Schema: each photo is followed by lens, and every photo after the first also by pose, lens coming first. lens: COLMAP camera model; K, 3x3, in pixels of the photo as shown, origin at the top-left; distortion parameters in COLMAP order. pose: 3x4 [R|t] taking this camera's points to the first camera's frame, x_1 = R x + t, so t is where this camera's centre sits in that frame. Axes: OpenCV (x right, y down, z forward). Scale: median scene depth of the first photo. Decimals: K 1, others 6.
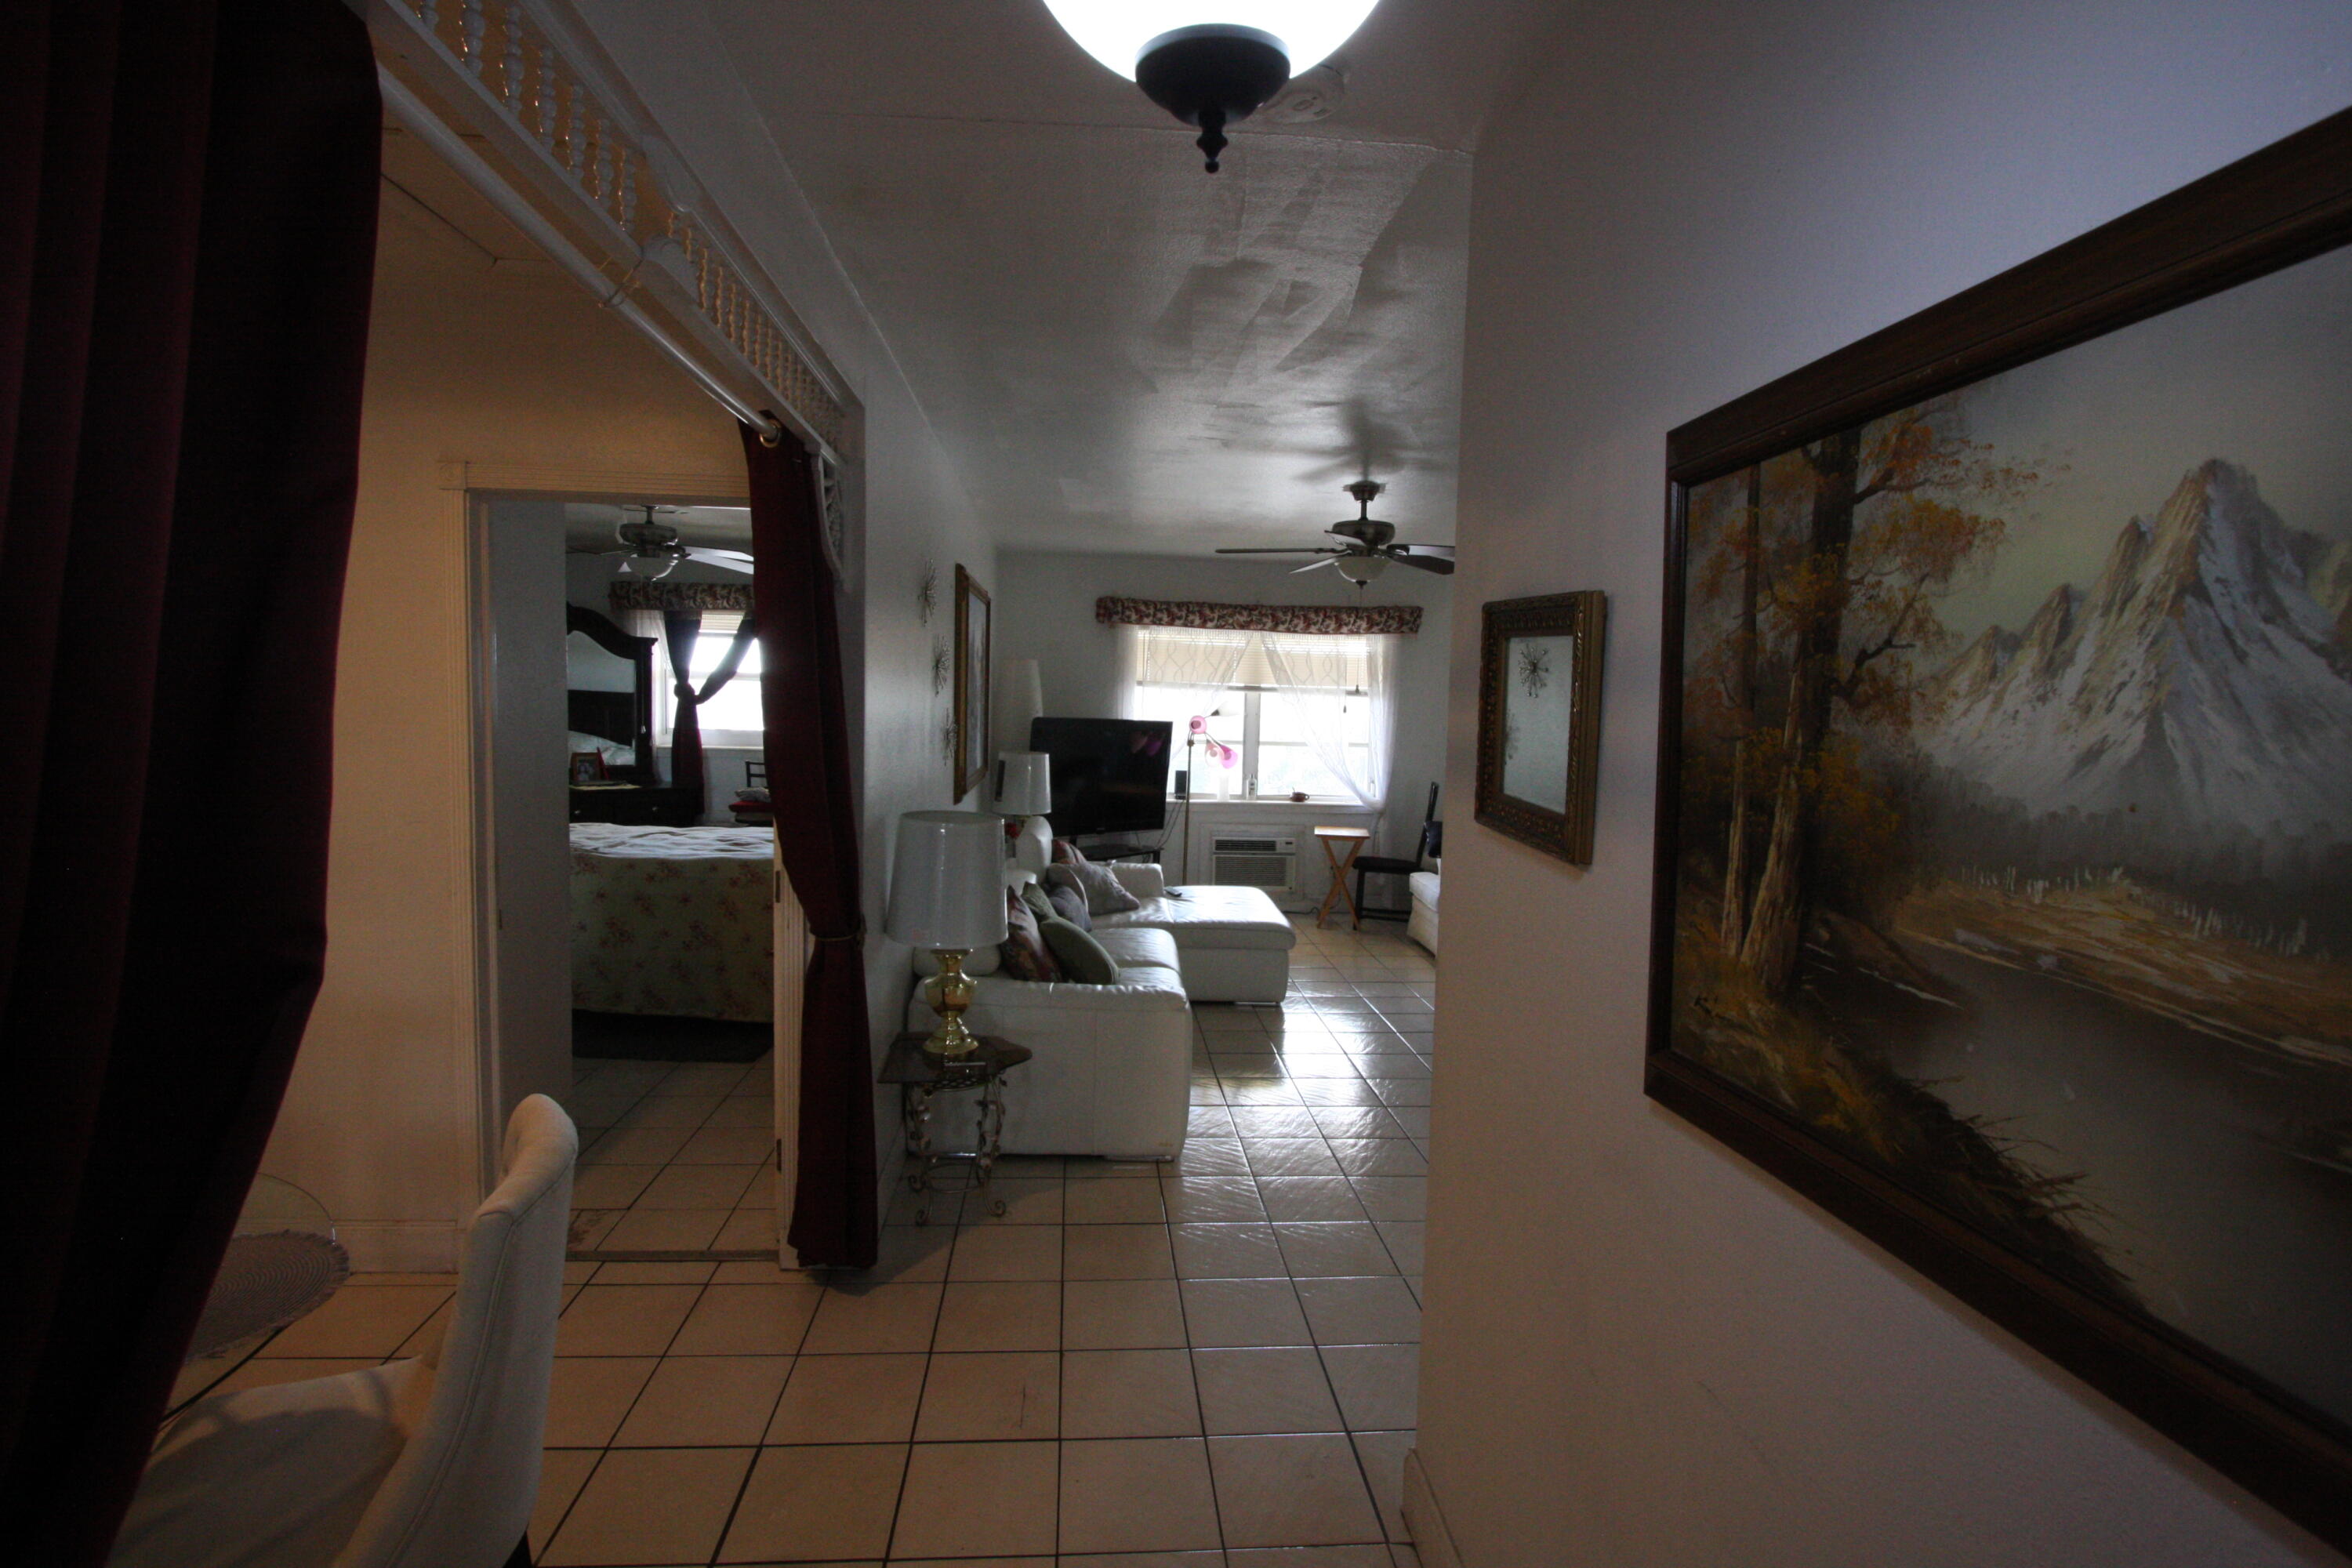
lens RADIAL K [[1148.4, 0, 1151.3], [0, 1148.4, 776.2], [0, 0, 1]] dist [-0.014637, 0.001653]
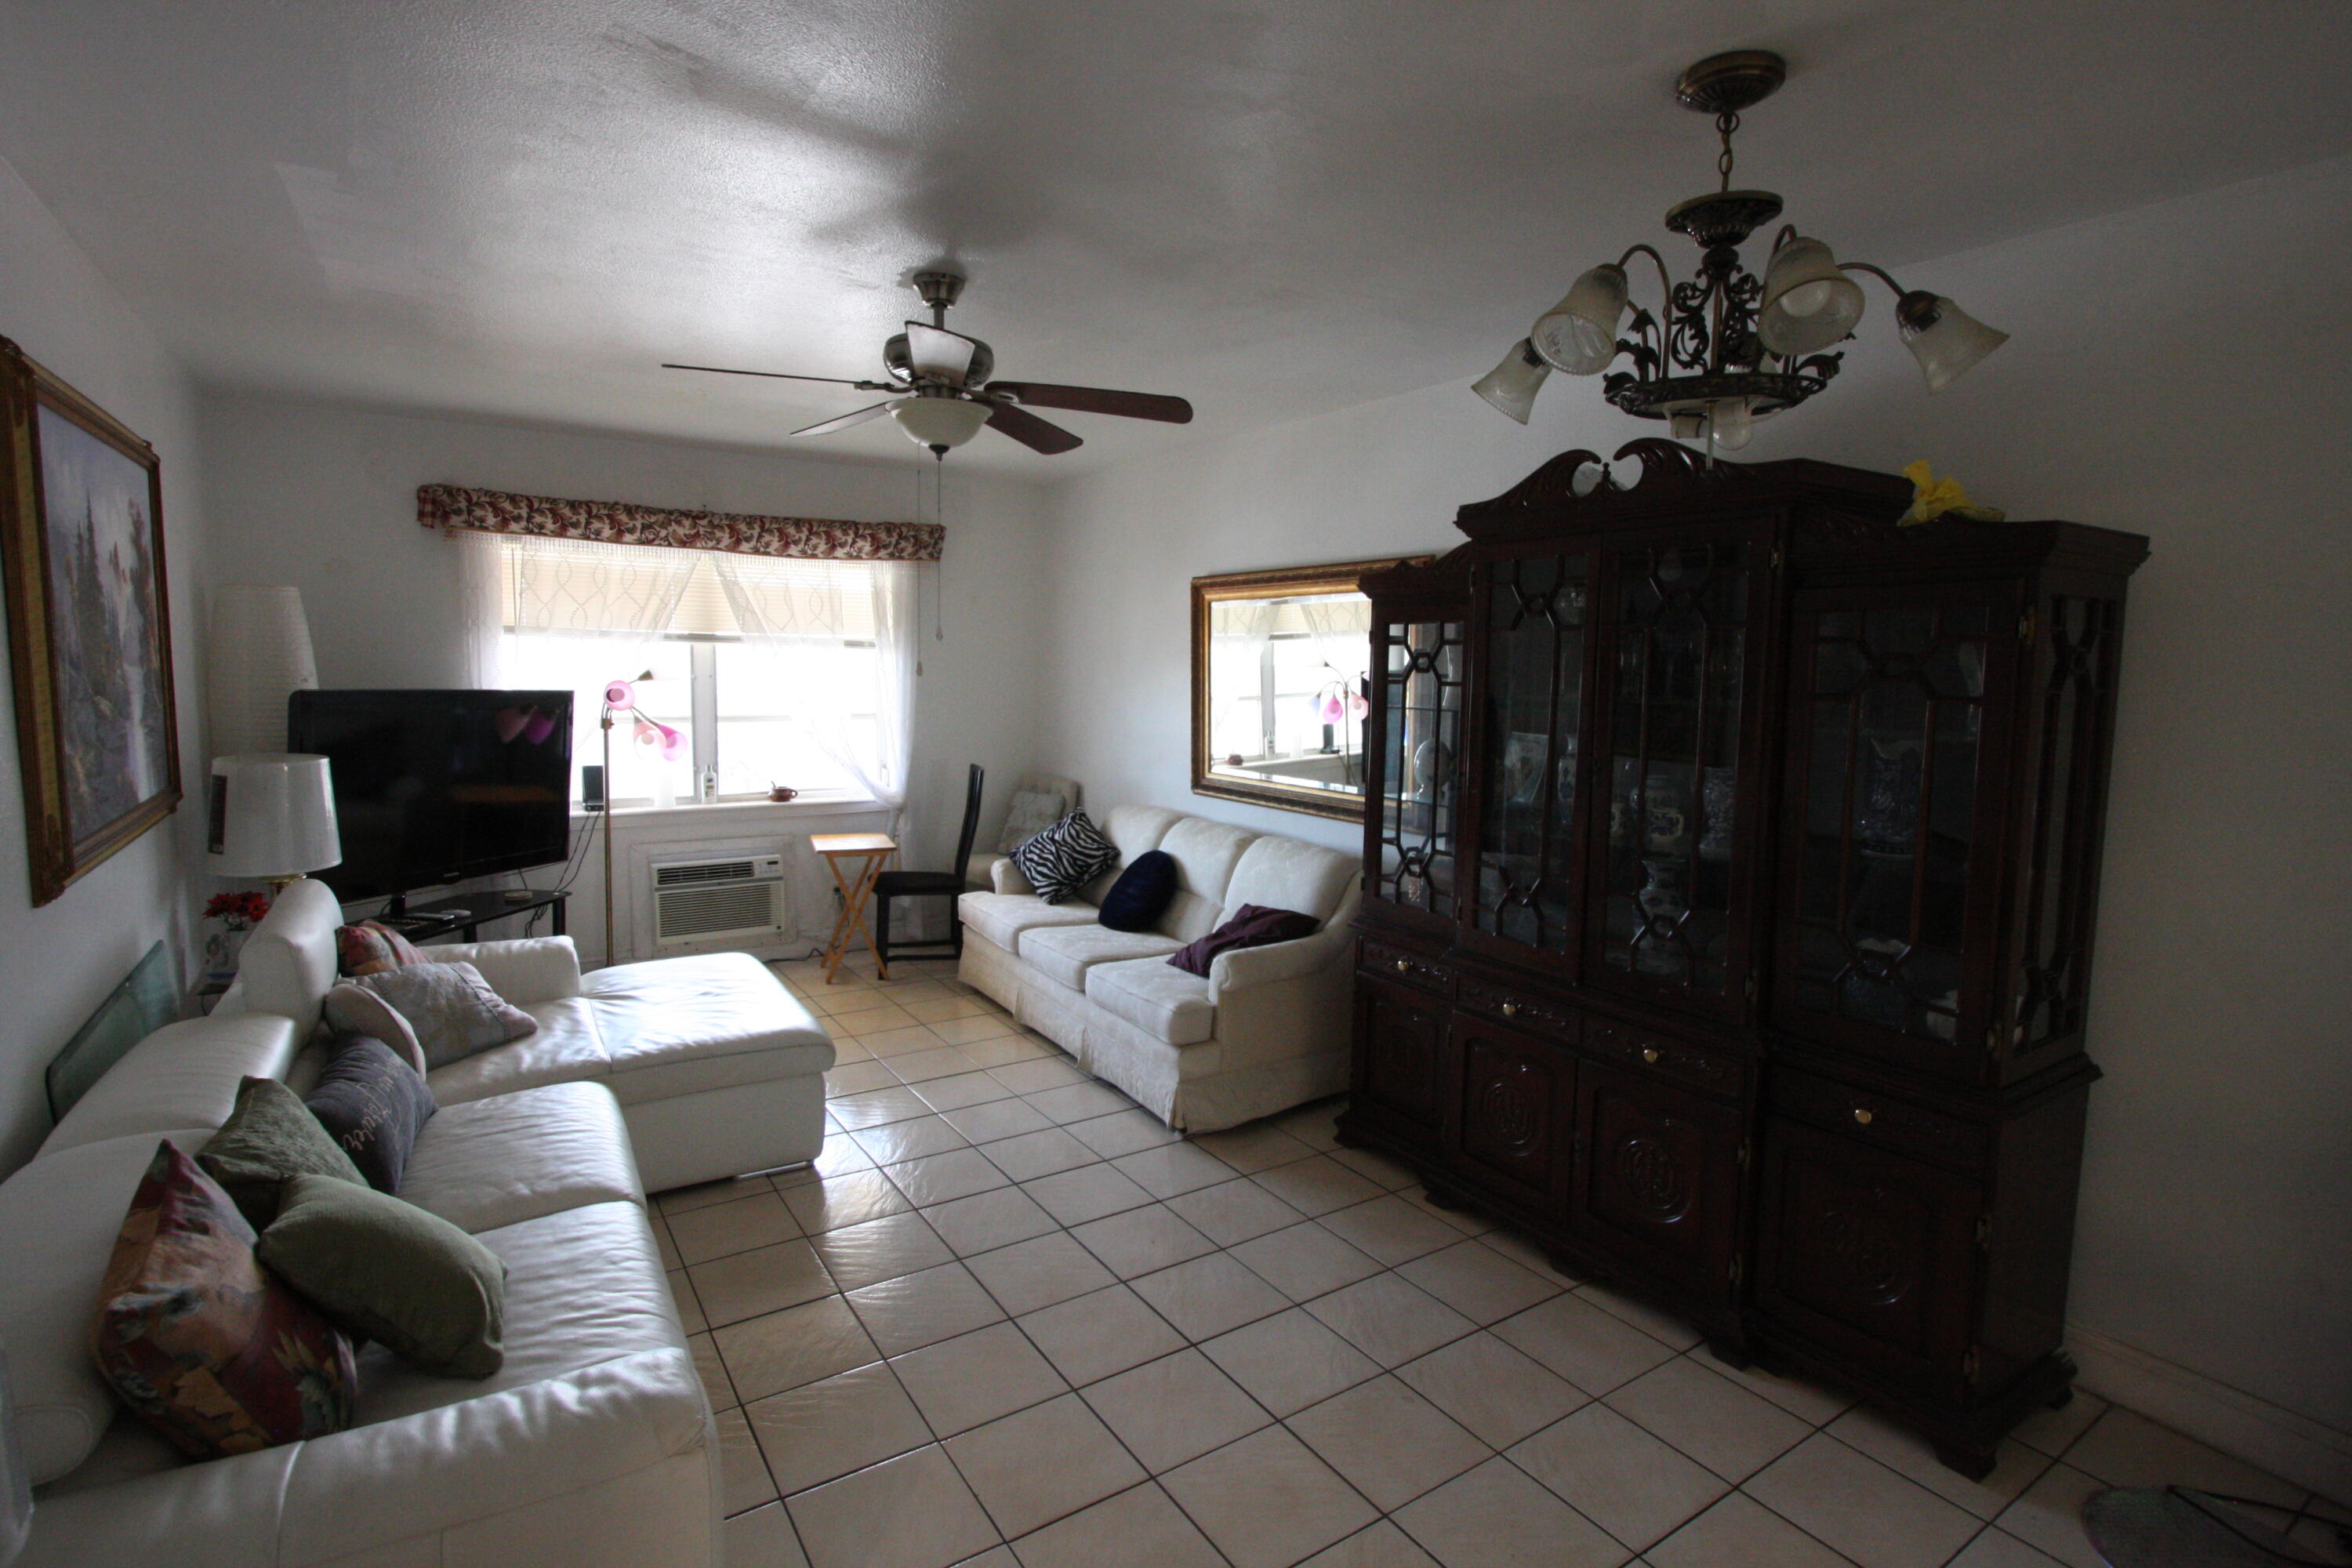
lens RADIAL K [[1148.4, 0, 1169.1], [0, 1148.4, 772.3], [0, 0, 1]] dist [-0.014637, 0.001653]
pose [[0.872054, -0.058539, 0.485896, -0.003732], [0.040662, 0.998054, 0.047265, -0.019262], [-0.487718, -0.021460, 0.872737, 0.292742]]
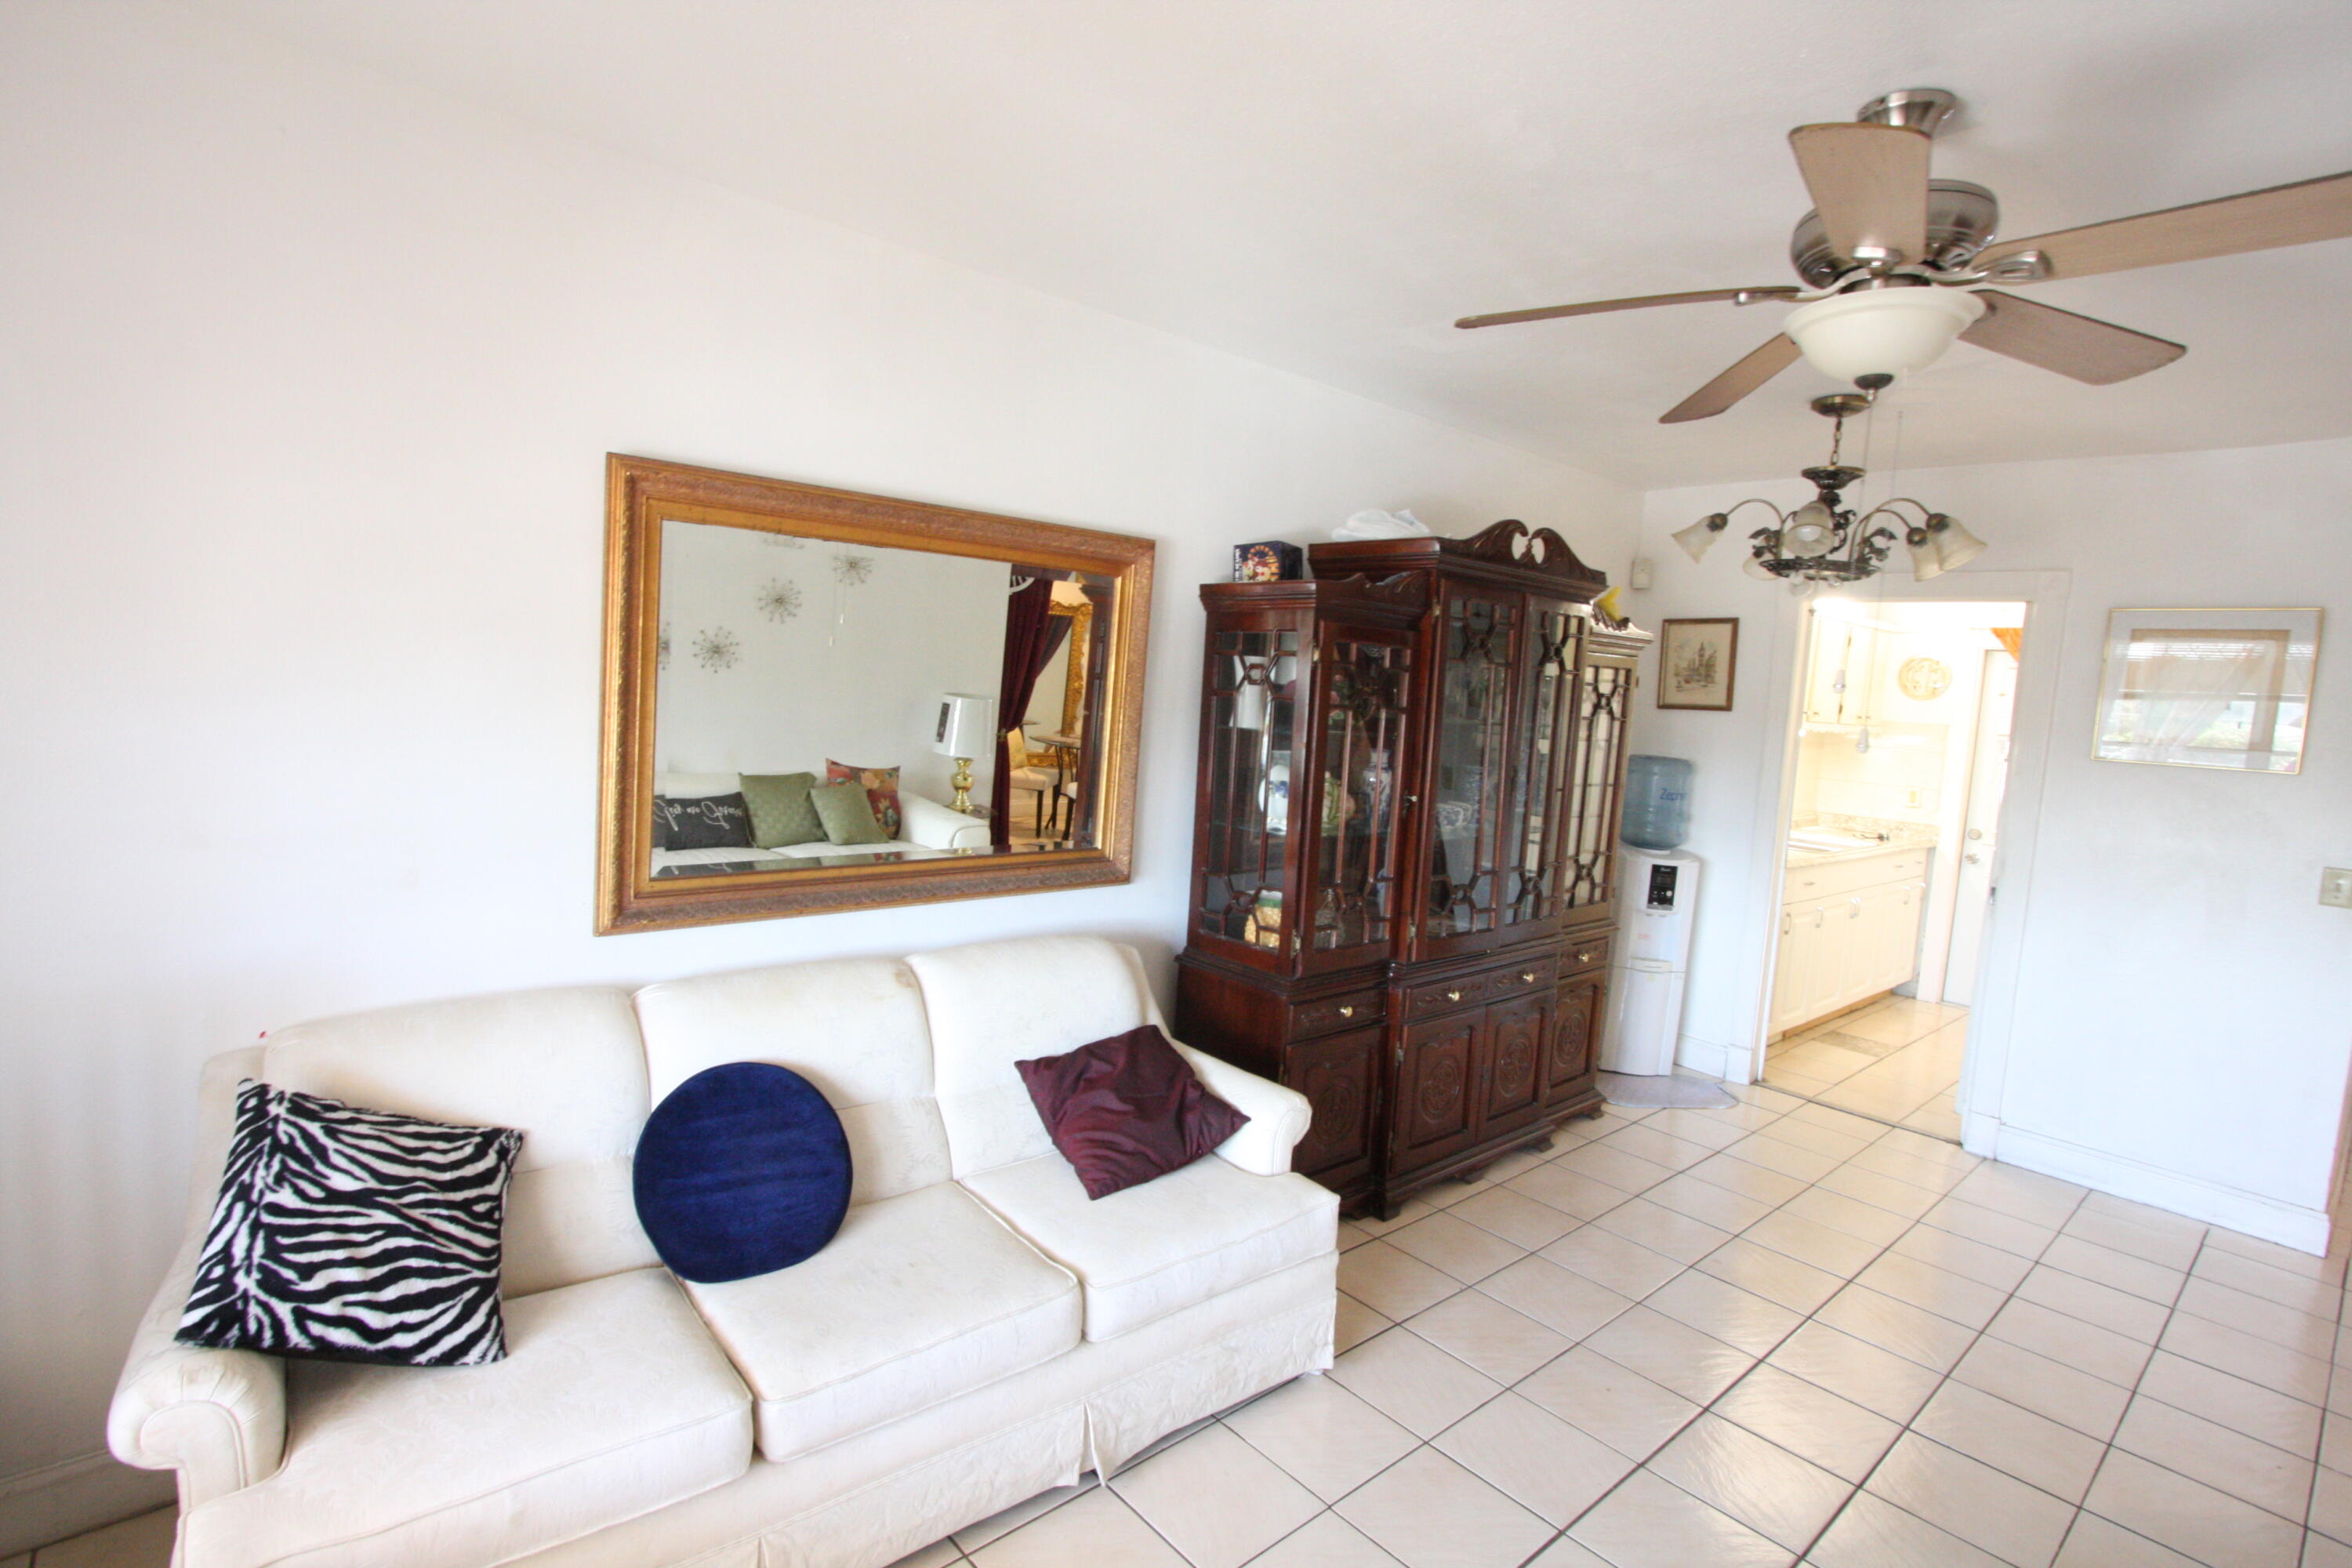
lens RADIAL K [[1148.4, 0, 1172.2], [0, 1148.4, 781.1], [0, 0, 1]] dist [-0.014637, 0.001653]
pose [[-0.597385, -0.125972, 0.791999, 0.014876], [-0.021199, 0.989721, 0.141431, -0.060694], [-0.801675, 0.067699, -0.593915, 0.930230]]
